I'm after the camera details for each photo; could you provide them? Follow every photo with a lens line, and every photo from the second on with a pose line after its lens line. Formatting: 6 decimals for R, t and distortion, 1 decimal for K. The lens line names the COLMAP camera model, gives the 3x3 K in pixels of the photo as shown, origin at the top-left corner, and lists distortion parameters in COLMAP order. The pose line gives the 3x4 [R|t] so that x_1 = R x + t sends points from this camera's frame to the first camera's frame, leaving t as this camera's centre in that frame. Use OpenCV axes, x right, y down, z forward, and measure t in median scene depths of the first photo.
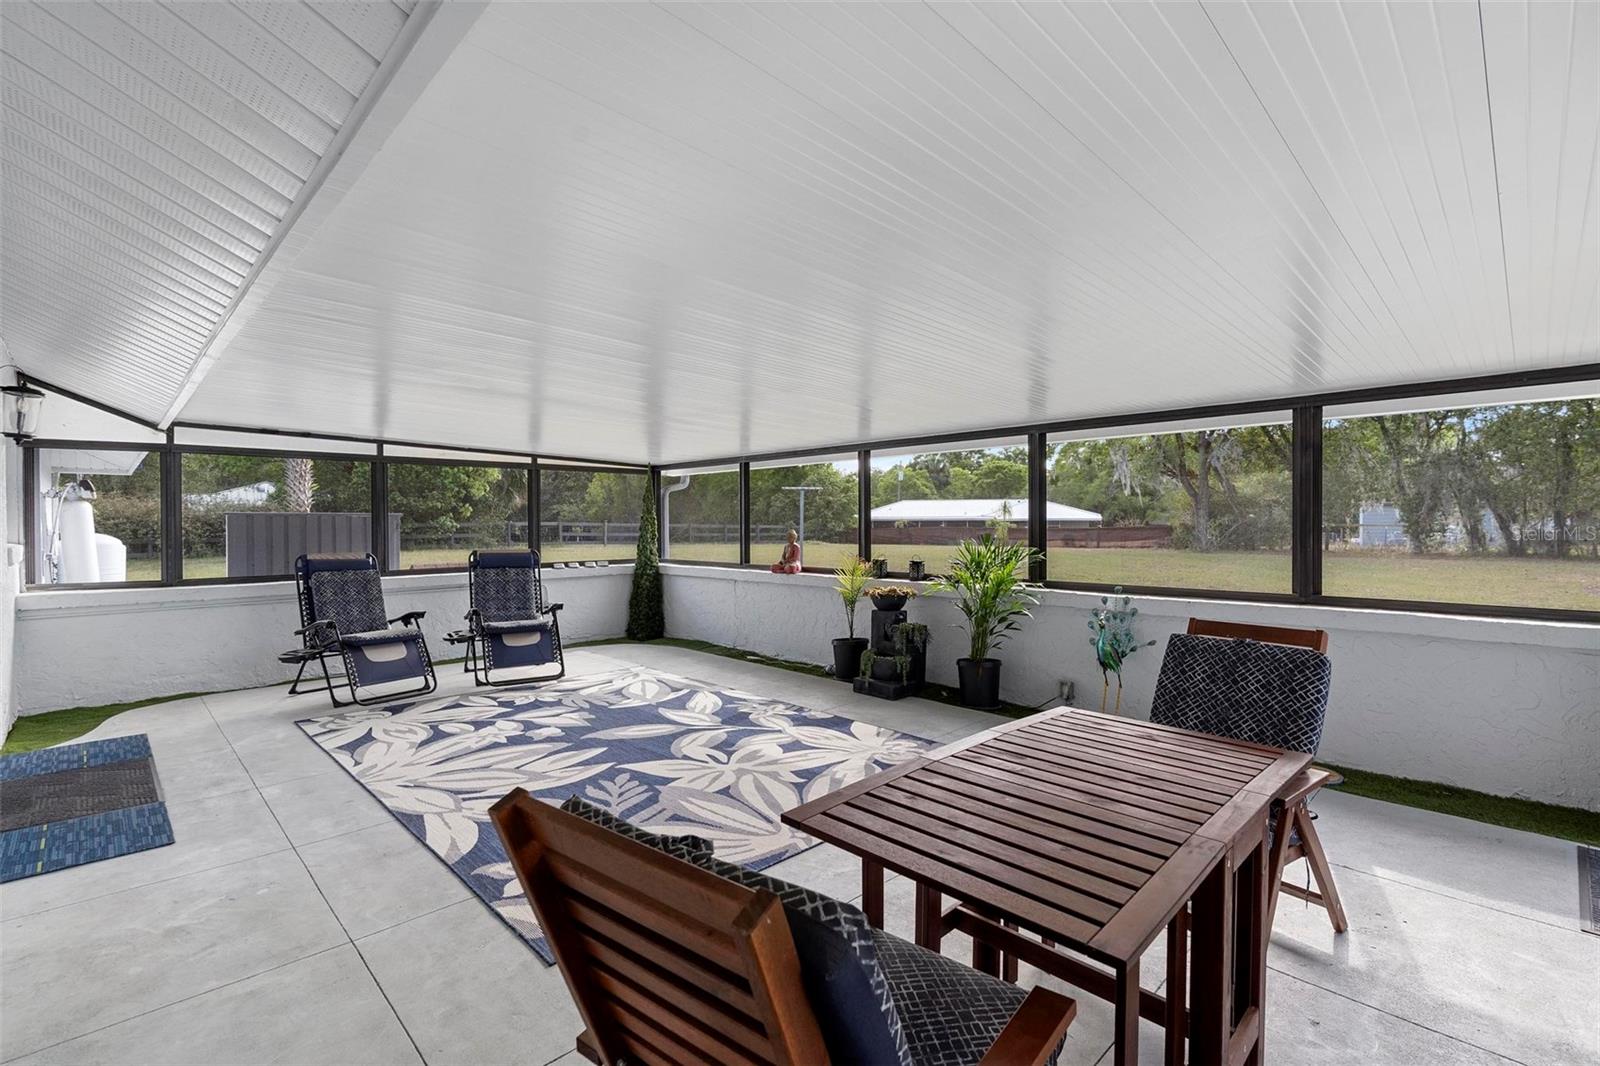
lens RADIAL K [[719.9, 0, 802.5], [0, 719.9, 531.3], [0, 0, 1]] dist [-0.011180, 0.004677]
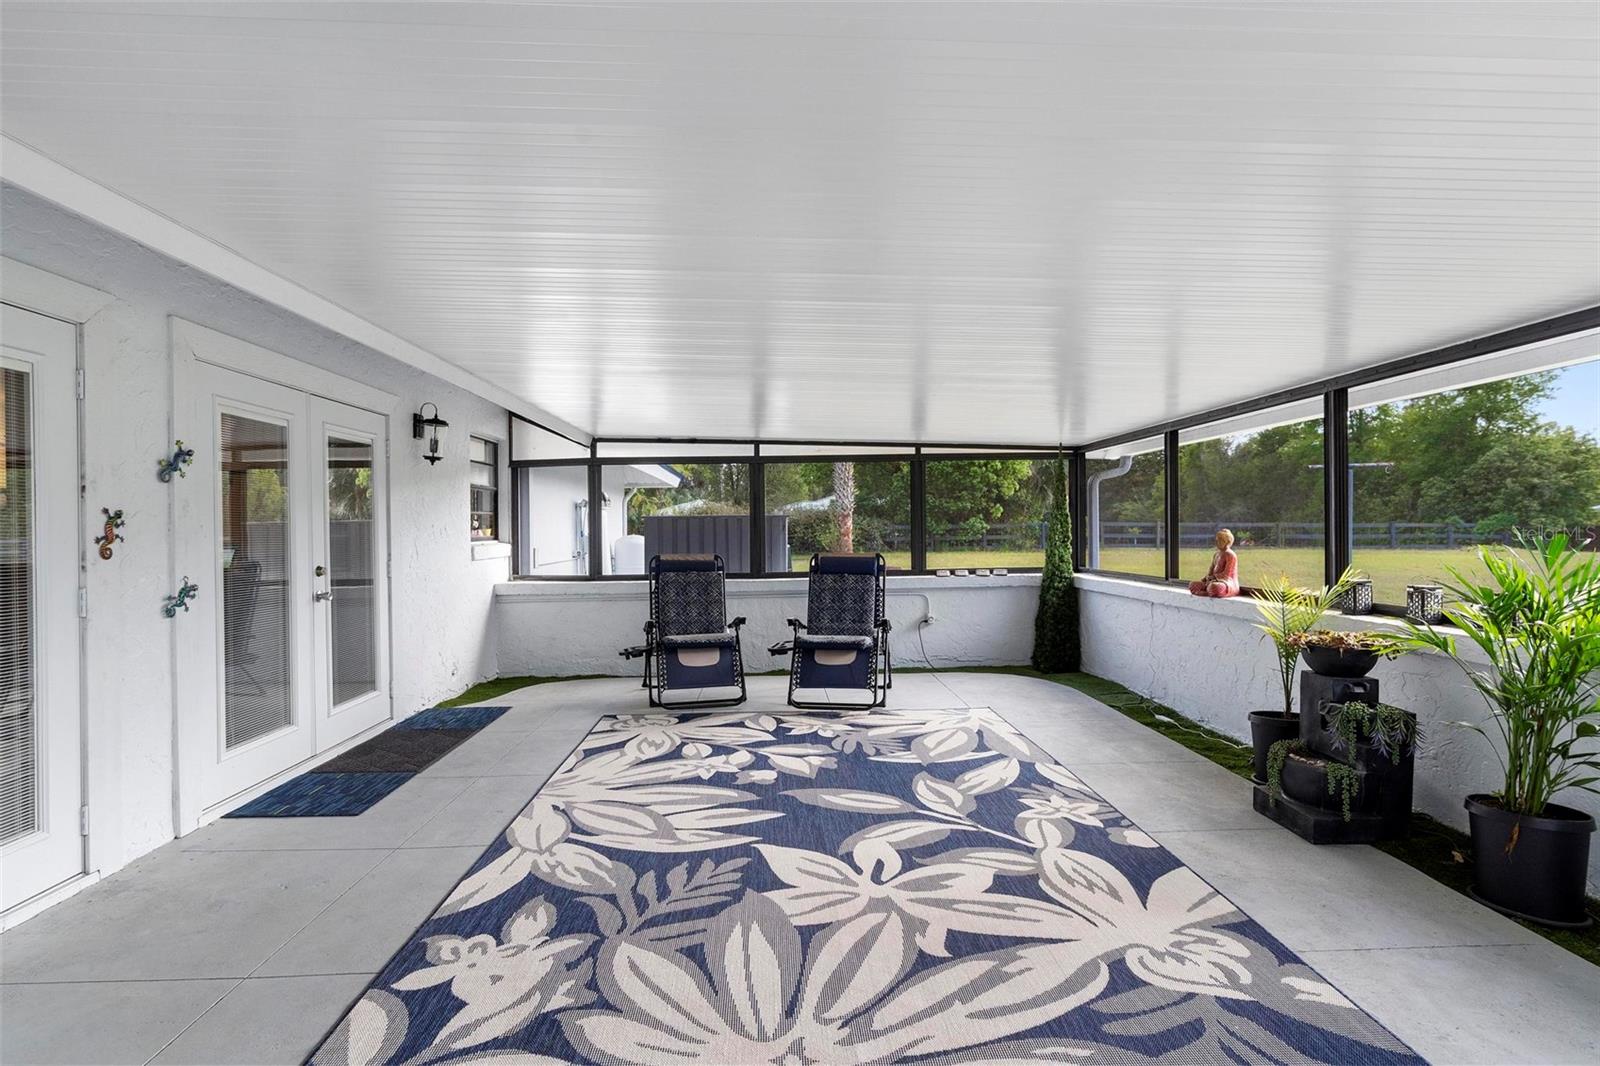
lens RADIAL K [[784.3, 0, 799.1], [0, 784.3, 536.0], [0, 0, 1]] dist [-0.004626, -0.000312]
pose [[0.736446, 0.000122, -0.676496, 0.229164], [0.002718, 0.999991, 0.003139, 0.001609], [0.676490, -0.004150, 0.736440, 0.298073]]
